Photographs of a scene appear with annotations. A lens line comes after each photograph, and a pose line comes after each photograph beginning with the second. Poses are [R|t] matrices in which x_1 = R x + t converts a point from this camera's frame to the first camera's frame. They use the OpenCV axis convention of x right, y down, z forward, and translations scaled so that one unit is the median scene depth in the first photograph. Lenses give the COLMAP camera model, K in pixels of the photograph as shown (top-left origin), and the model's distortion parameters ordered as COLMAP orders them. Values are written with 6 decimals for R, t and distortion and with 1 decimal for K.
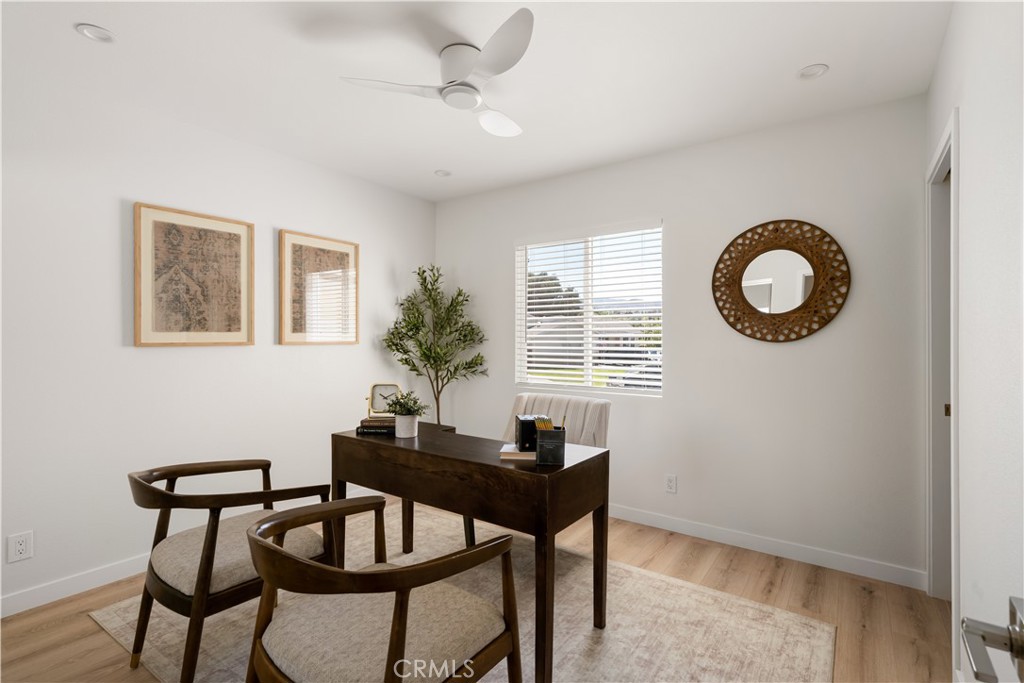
lens RADIAL K [[490.8, 0, 513.7], [0, 490.8, 341.5], [0, 0, 1]] dist [-0.001122, -0.000298]
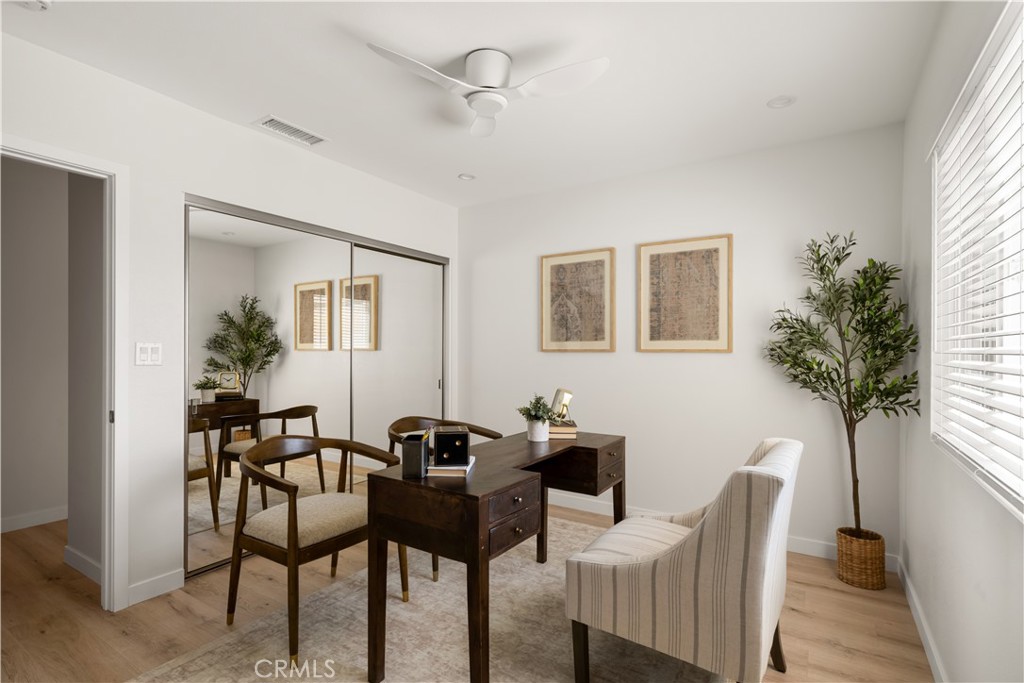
lens RADIAL K [[490.8, 0, 515.3], [0, 490.8, 346.2], [0, 0, 1]] dist [-0.001122, -0.000298]
pose [[0.062368, -0.002646, -0.998050, 0.606686], [-0.001841, 0.999994, -0.002767, -0.002817], [0.998052, 0.002010, 0.062363, 0.693123]]
